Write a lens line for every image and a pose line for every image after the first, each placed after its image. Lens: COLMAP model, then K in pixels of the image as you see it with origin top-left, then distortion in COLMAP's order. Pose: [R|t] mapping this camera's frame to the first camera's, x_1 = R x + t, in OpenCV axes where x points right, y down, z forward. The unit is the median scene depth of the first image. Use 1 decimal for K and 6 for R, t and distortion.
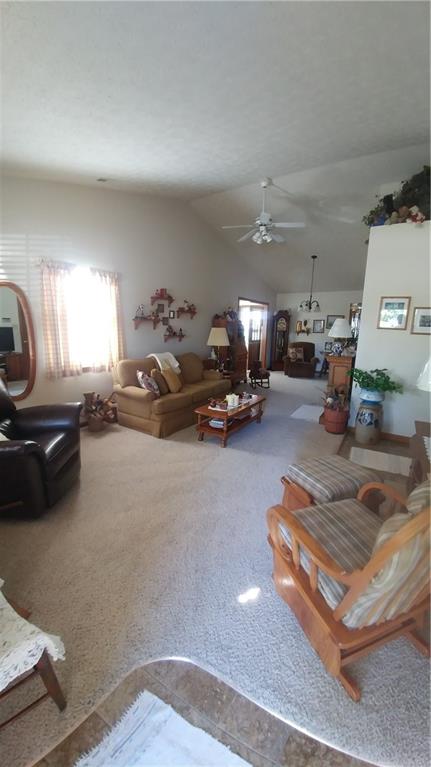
lens RADIAL K [[274.8, 0, 218.0], [0, 274.8, 380.6], [0, 0, 1]] dist [-0.028850, -0.010682]
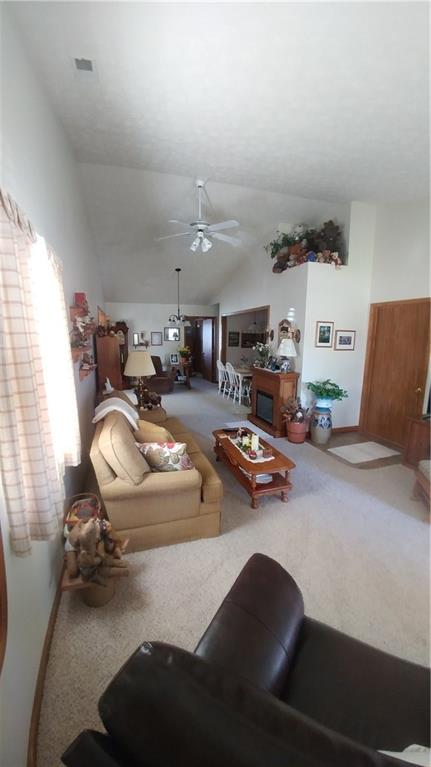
lens RADIAL K [[274.8, 0, 218.0], [0, 274.8, 380.6], [0, 0, 1]] dist [-0.028850, -0.010682]
pose [[0.643940, -0.145576, 0.751098, -0.509051], [0.158369, 0.985830, 0.055296, -0.146846], [-0.748505, 0.083343, 0.657871, 0.435400]]
